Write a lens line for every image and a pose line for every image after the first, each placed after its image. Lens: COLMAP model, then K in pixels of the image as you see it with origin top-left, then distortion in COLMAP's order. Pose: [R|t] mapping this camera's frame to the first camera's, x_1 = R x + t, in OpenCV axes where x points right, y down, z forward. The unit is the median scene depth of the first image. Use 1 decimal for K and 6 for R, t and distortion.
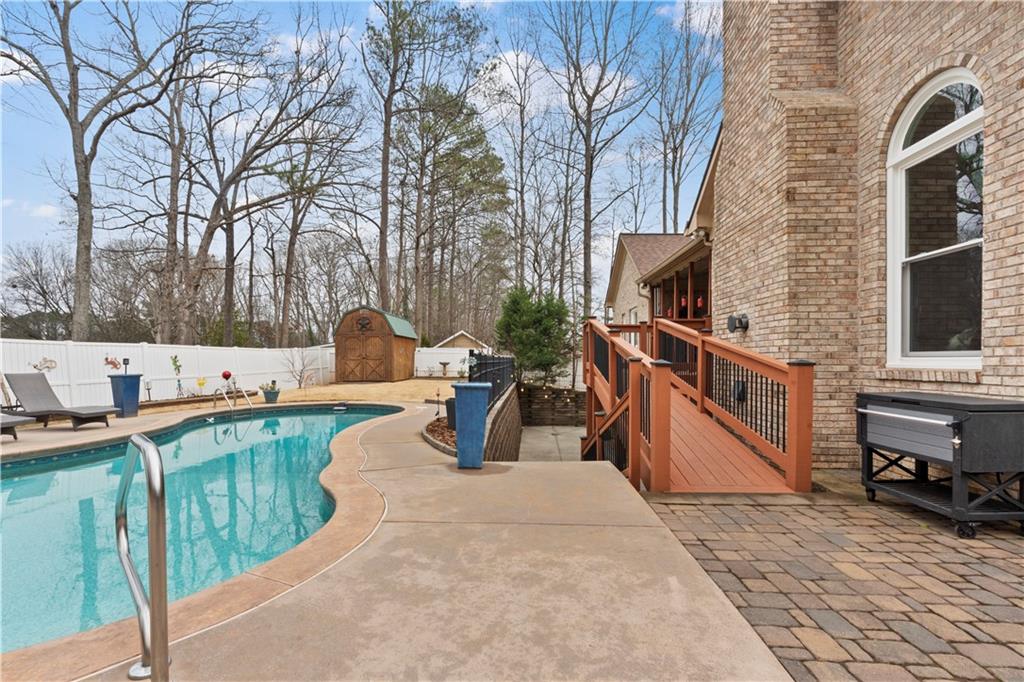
lens RADIAL K [[452.6, 0, 528.2], [0, 452.6, 360.8], [0, 0, 1]] dist [-0.004146, 0.001614]
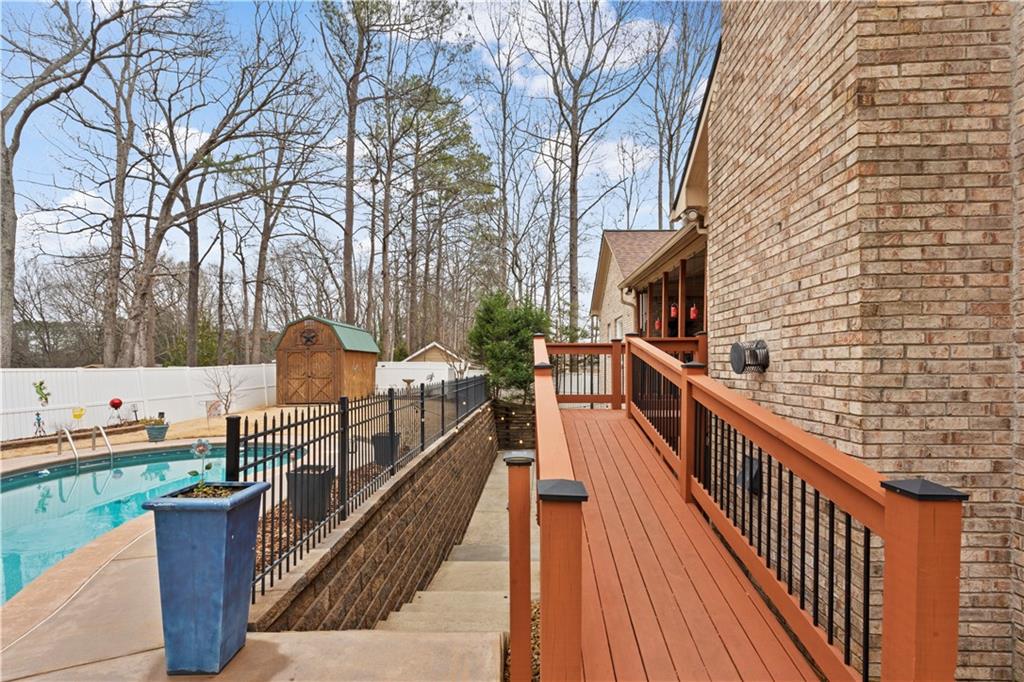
lens RADIAL K [[452.6, 0, 531.7], [0, 452.6, 374.2], [0, 0, 1]] dist [-0.004146, 0.001614]
pose [[0.999960, -0.007409, 0.004997, 0.122717], [0.007330, 0.999850, 0.015715, -0.046269], [-0.005112, -0.015677, 0.999864, 0.282188]]
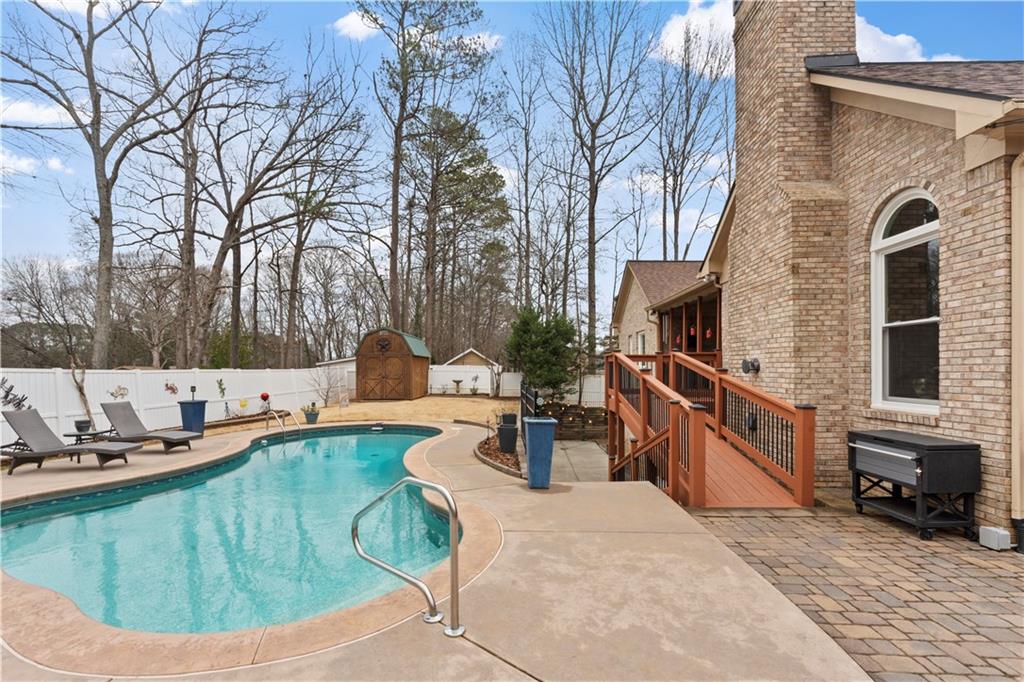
lens RADIAL K [[452.6, 0, 527.4], [0, 452.6, 369.8], [0, 0, 1]] dist [-0.004146, 0.001614]
pose [[0.999915, -0.002337, 0.012851, -0.096052], [0.002358, 0.999996, -0.001674, -0.046022], [-0.012847, 0.001704, 0.999916, -0.131153]]
